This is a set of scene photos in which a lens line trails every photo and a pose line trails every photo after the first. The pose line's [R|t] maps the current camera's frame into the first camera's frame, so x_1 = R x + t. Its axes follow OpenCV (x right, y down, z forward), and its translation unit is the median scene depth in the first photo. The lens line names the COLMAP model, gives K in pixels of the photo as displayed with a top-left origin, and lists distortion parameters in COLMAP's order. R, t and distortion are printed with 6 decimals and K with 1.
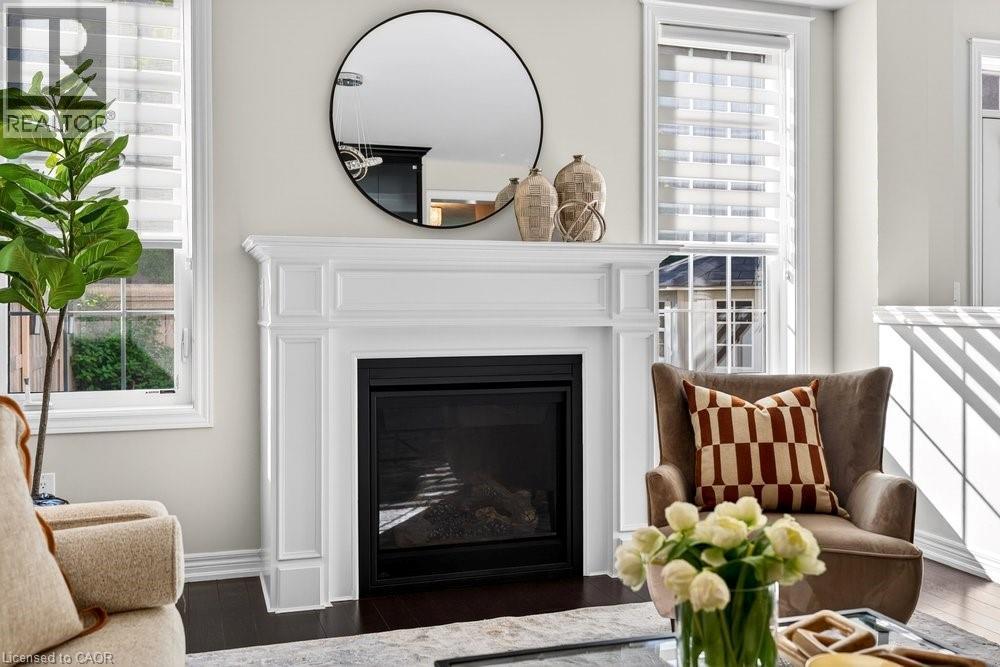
lens RADIAL K [[943.9, 0, 498.7], [0, 943.9, 303.2], [0, 0, 1]] dist [0.008736, 0.003605]
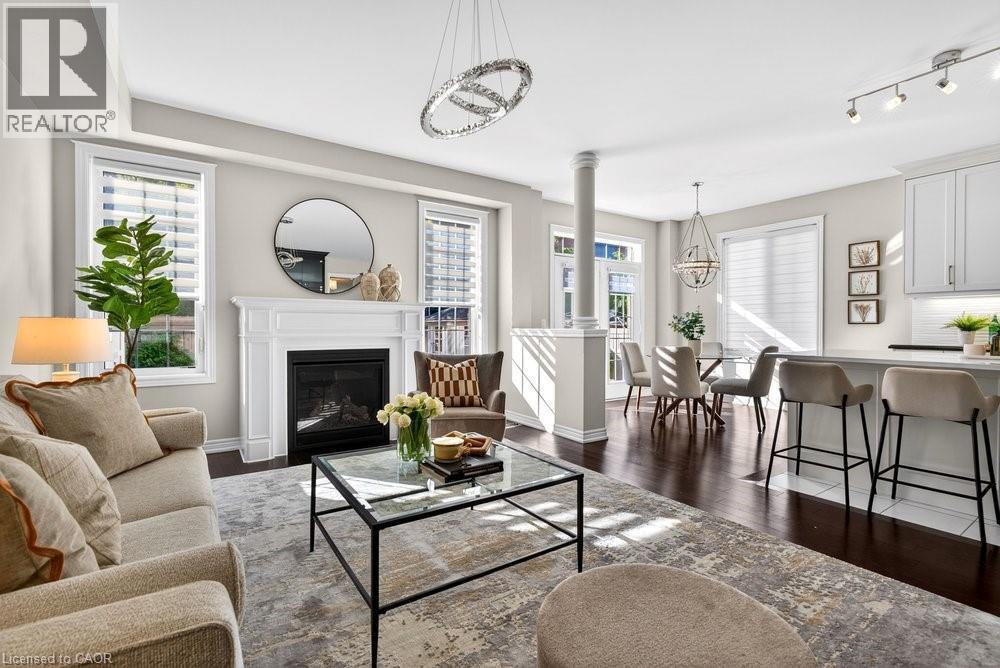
lens RADIAL K [[453.3, 0, 498.2], [0, 453.3, 329.1], [0, 0, 1]] dist [-0.001739, -0.000431]
pose [[0.962454, 0.002766, 0.271430, 0.045378], [-0.003977, 0.999984, 0.003909, 0.000070], [-0.271415, -0.004842, 0.962450, -0.198456]]
